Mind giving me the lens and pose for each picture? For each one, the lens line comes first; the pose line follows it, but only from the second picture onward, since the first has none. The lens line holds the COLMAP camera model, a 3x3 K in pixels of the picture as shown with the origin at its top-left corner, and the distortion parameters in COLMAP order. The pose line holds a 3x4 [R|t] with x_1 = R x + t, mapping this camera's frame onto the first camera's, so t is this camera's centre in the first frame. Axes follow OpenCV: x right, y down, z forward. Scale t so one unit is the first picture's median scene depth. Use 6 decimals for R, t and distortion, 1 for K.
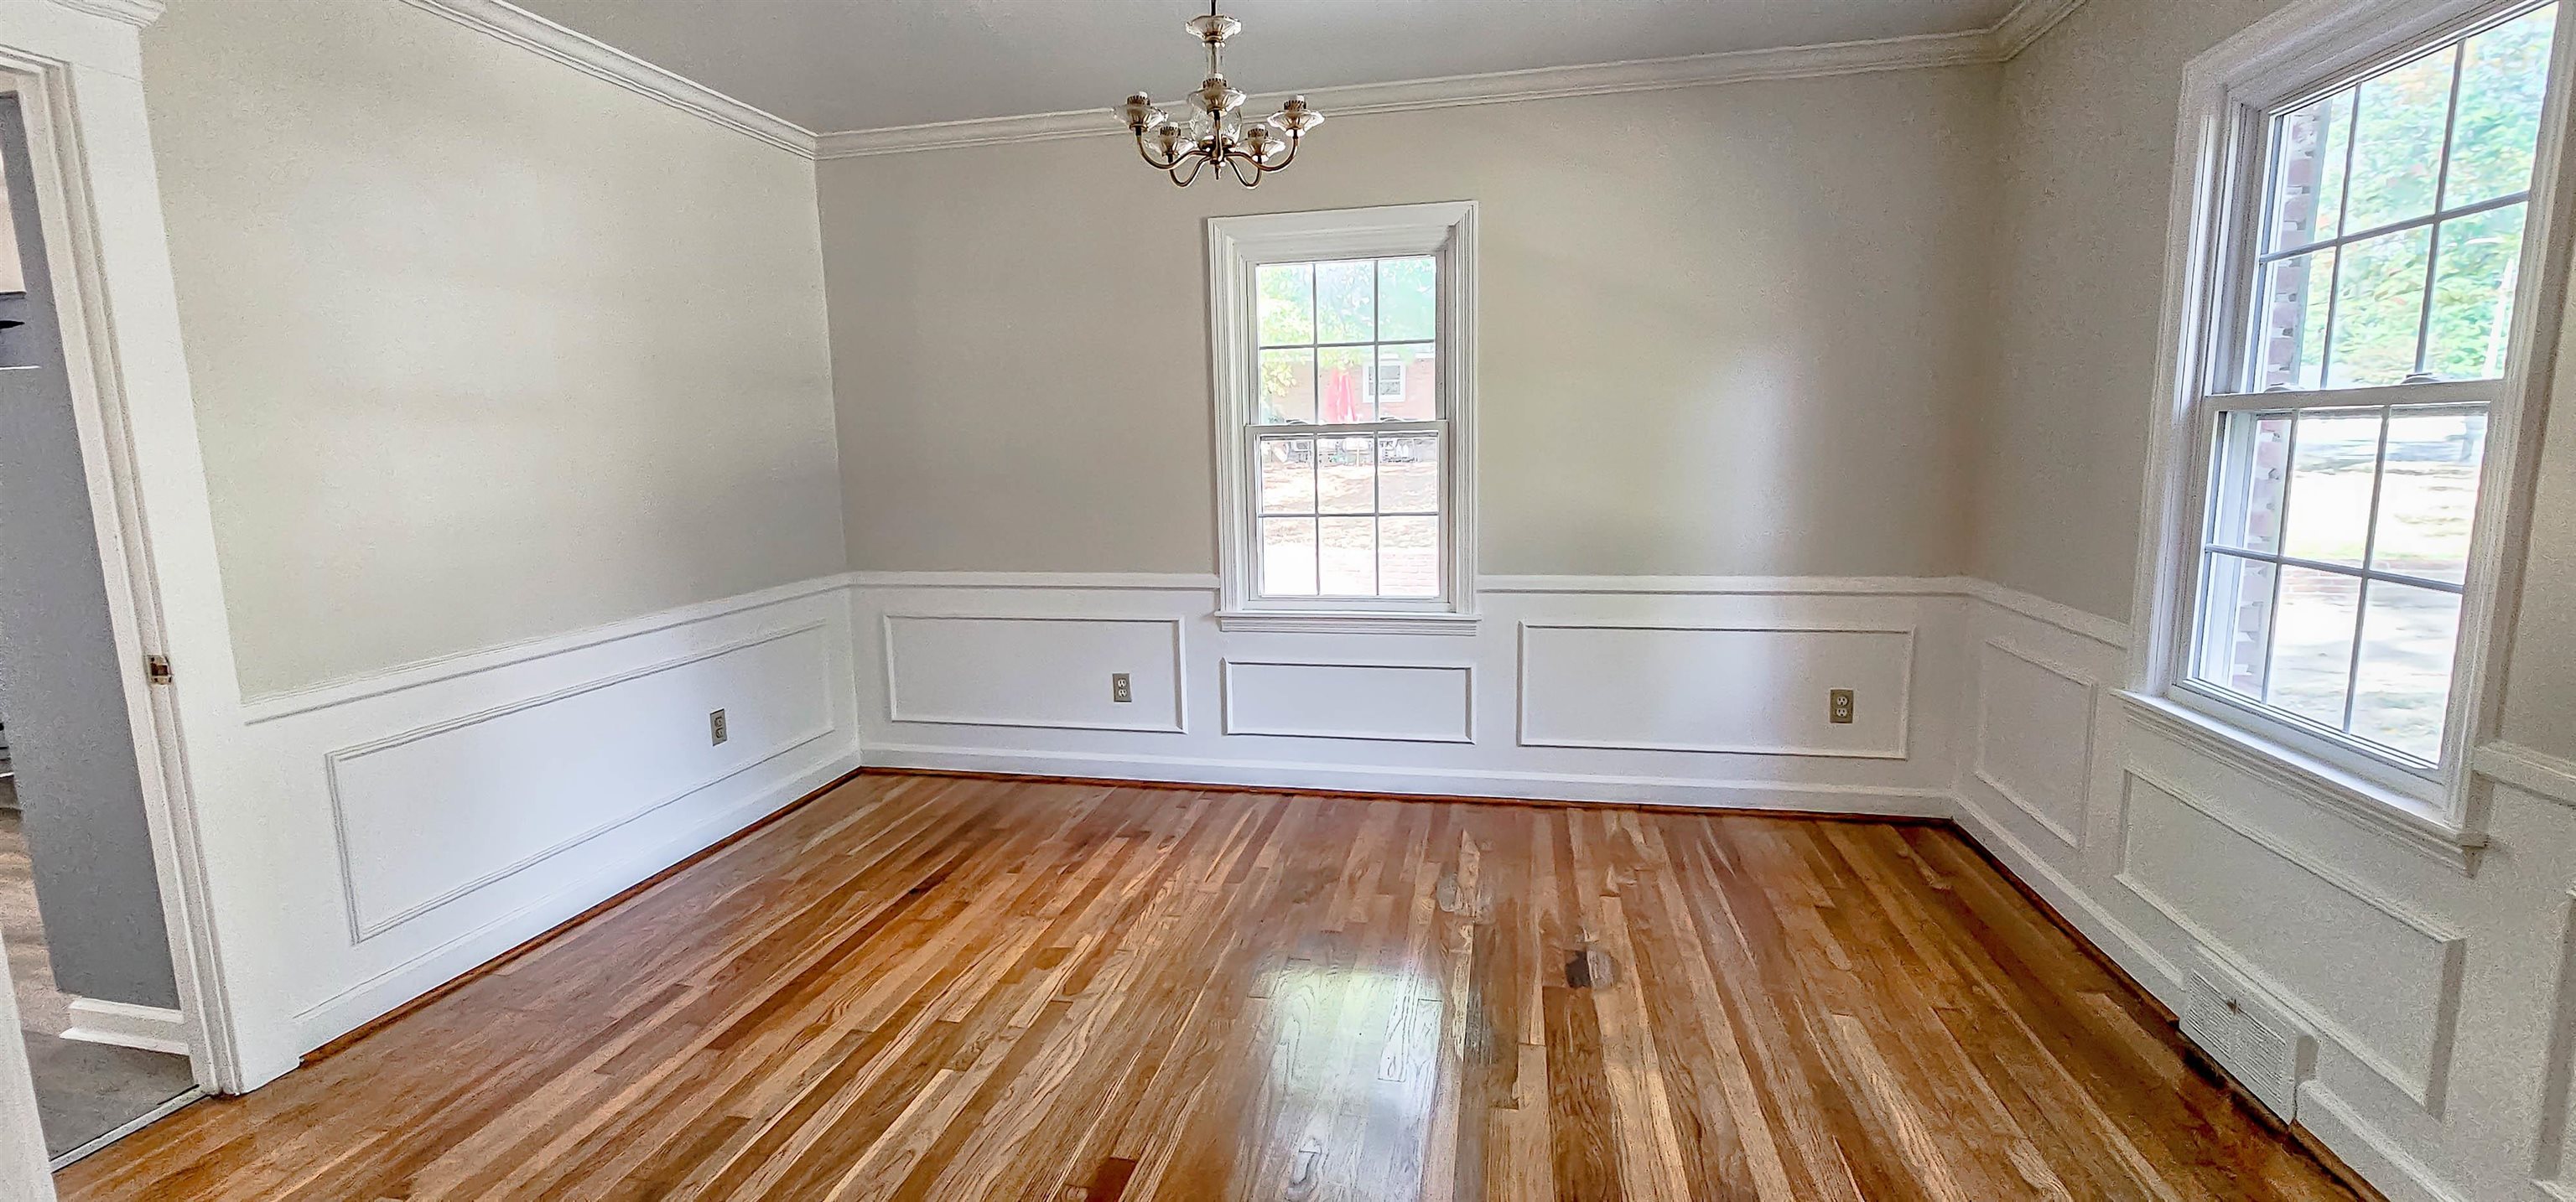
lens RADIAL K [[1076.4, 0, 1268.3], [0, 1076.4, 608.4], [0, 0, 1]] dist [-0.002778, -0.000038]
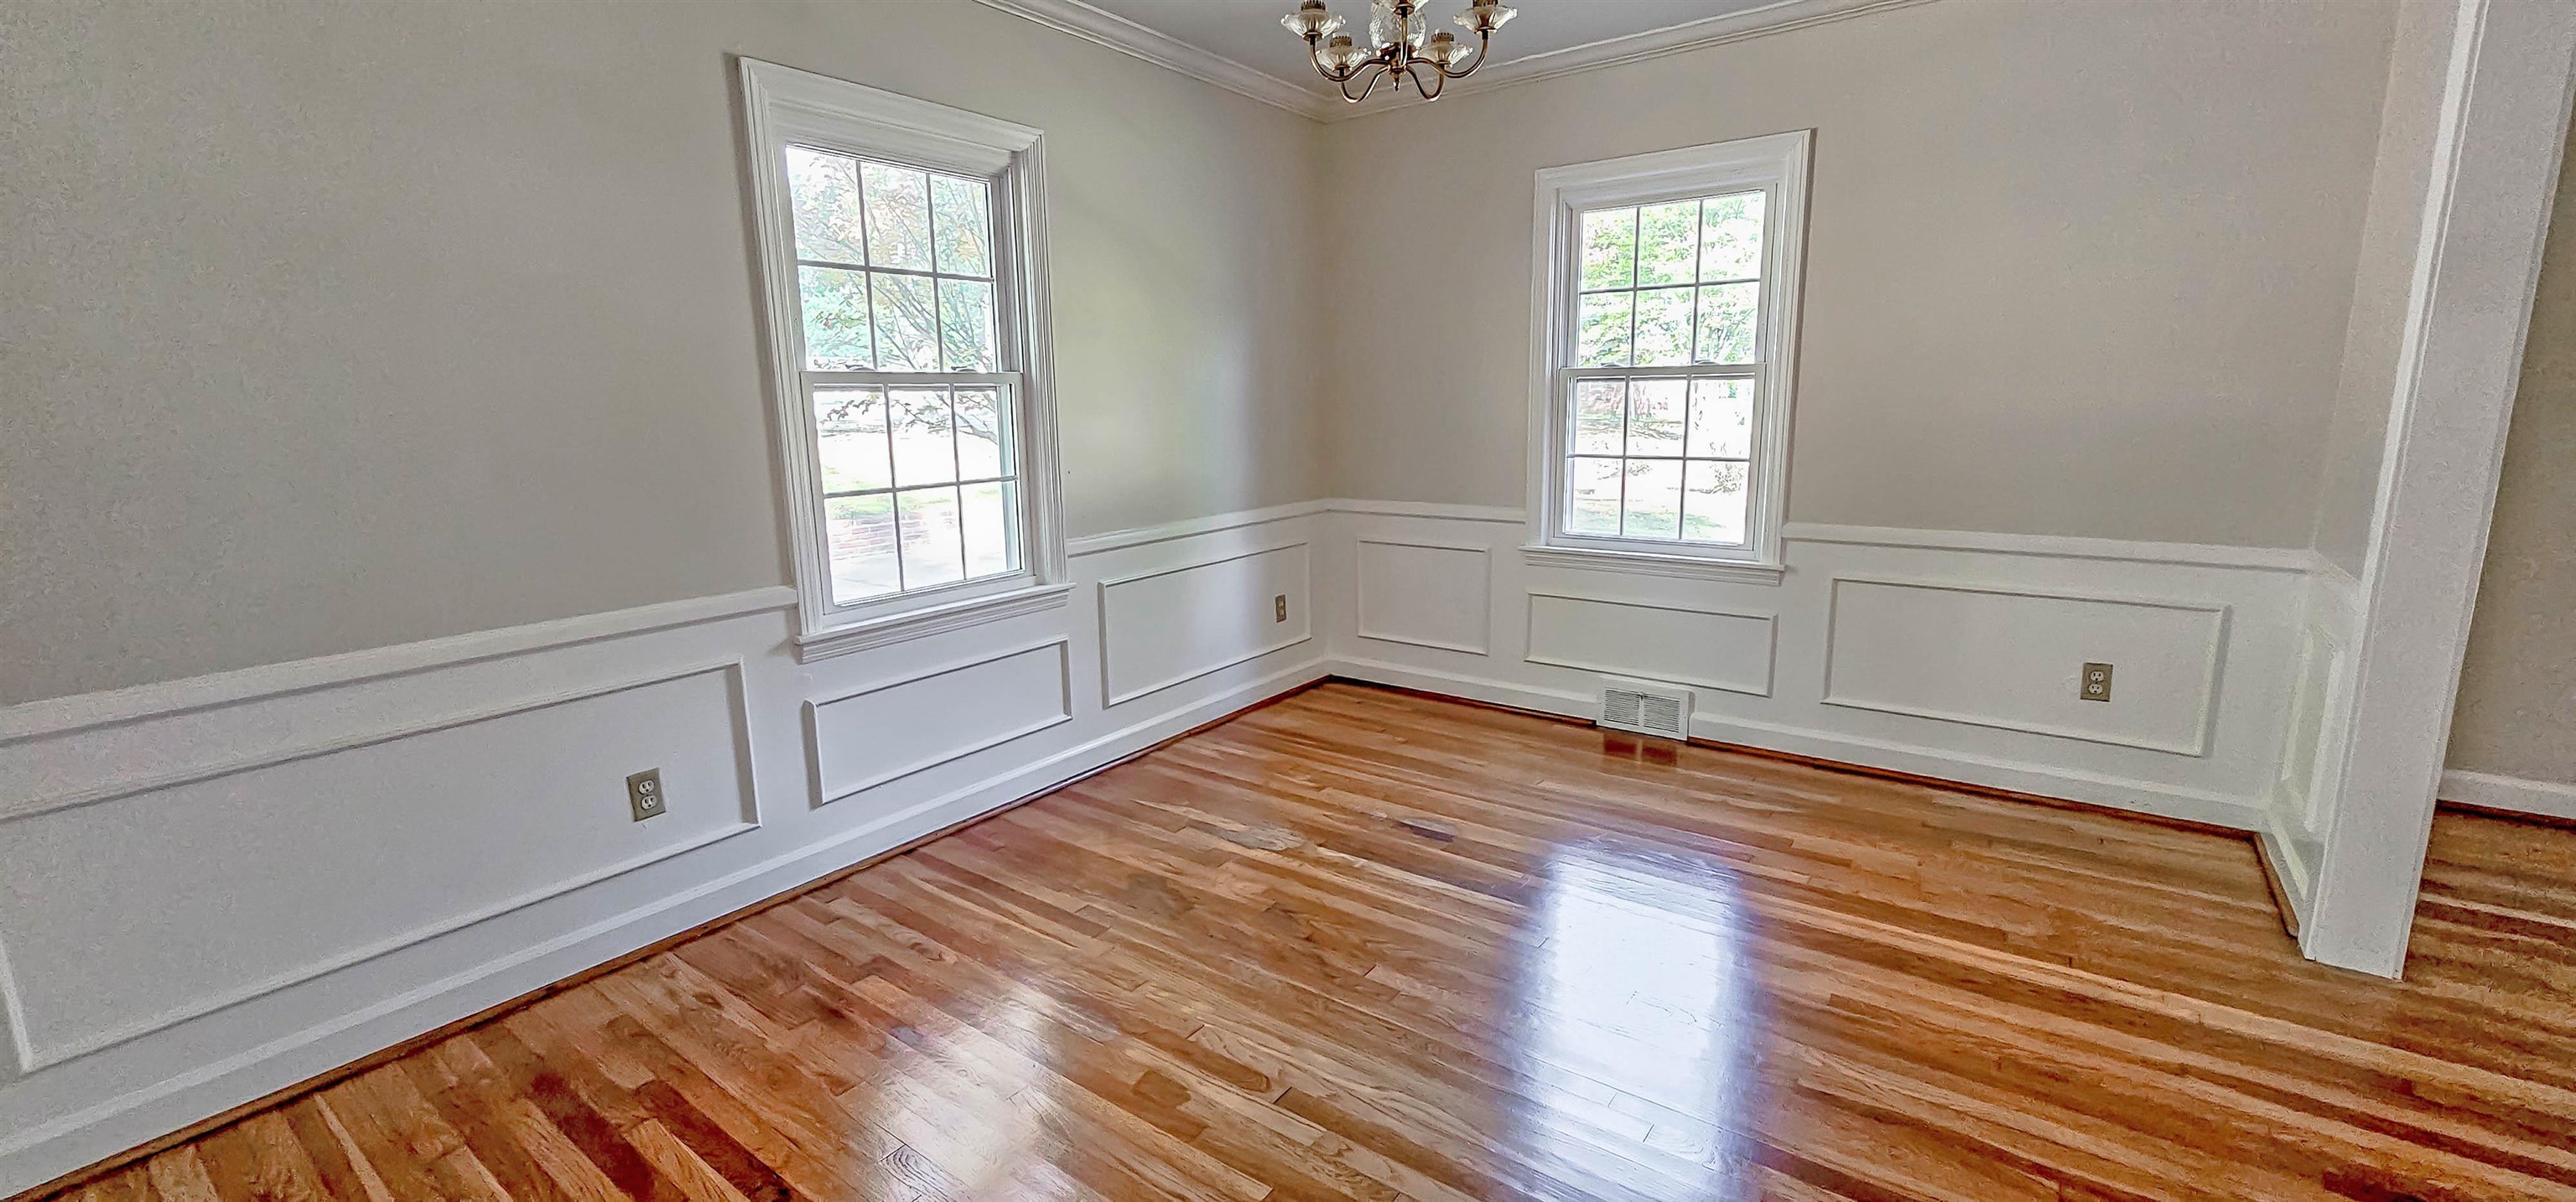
lens RADIAL K [[1076.4, 0, 1284.3], [0, 1076.4, 610.8], [0, 0, 1]] dist [-0.002778, -0.000038]
pose [[0.389783, -0.169339, 0.905204, -0.606282], [0.149055, 0.981588, 0.119444, -0.055535], [-0.908764, 0.088368, 0.407848, 0.464696]]
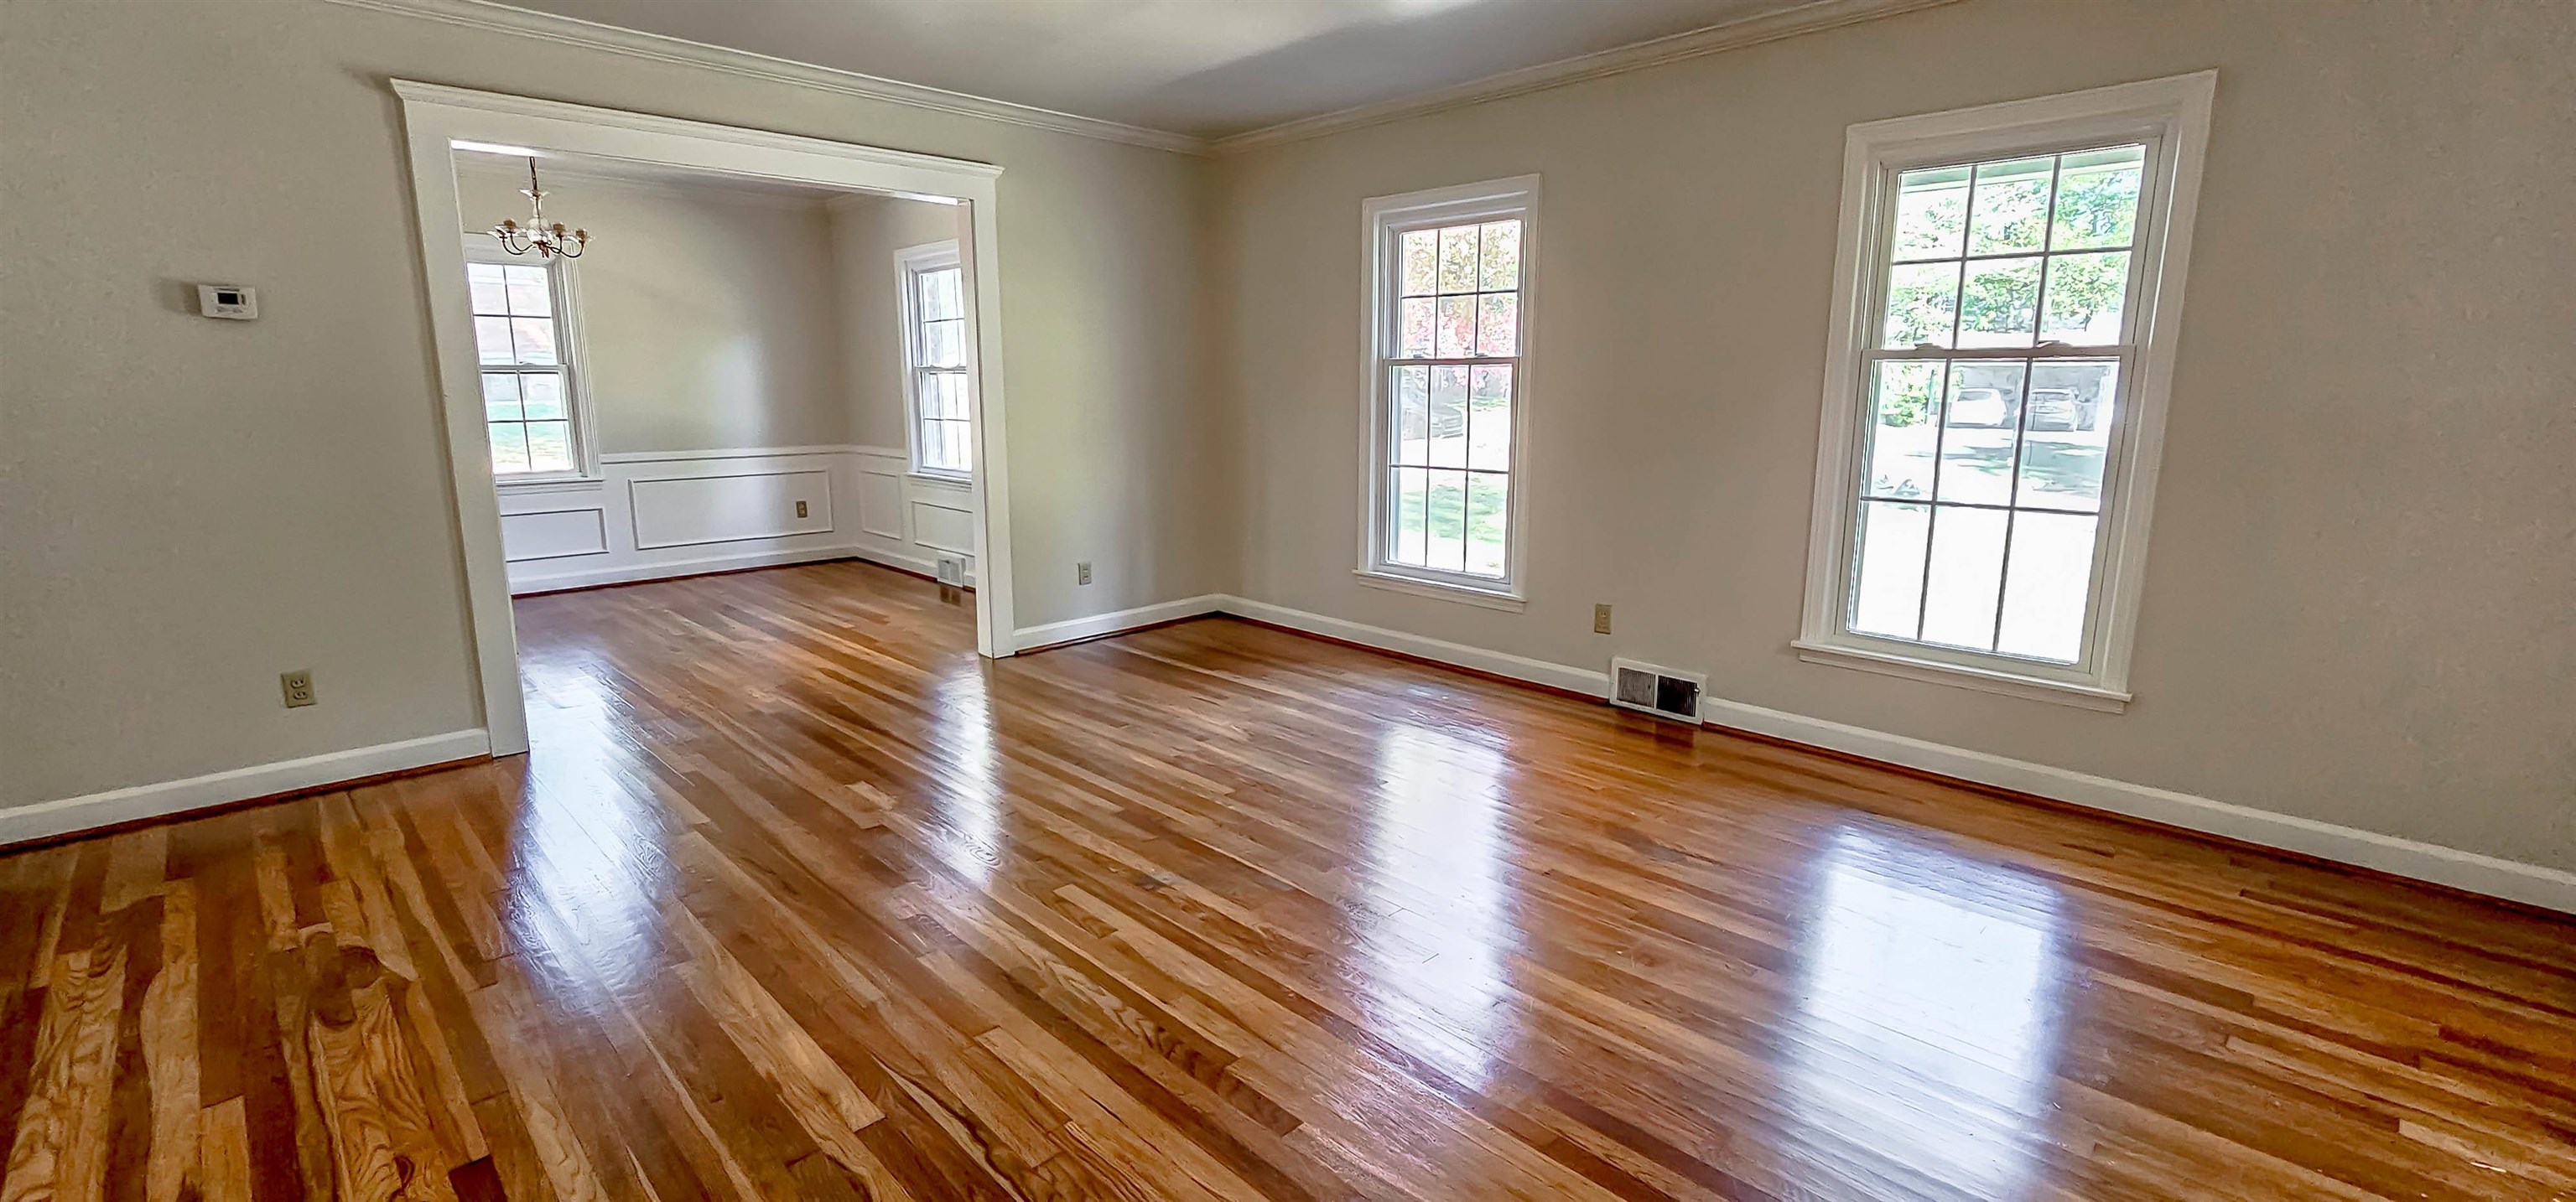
lens RADIAL K [[1076.4, 0, 1277.7], [0, 1076.4, 580.2], [0, 0, 1]] dist [-0.002778, -0.000038]
pose [[0.542212, -0.135459, 0.829251, -0.709041], [0.114428, 0.989629, 0.086838, 0.151521], [-0.832414, 0.047805, 0.552089, -0.905315]]
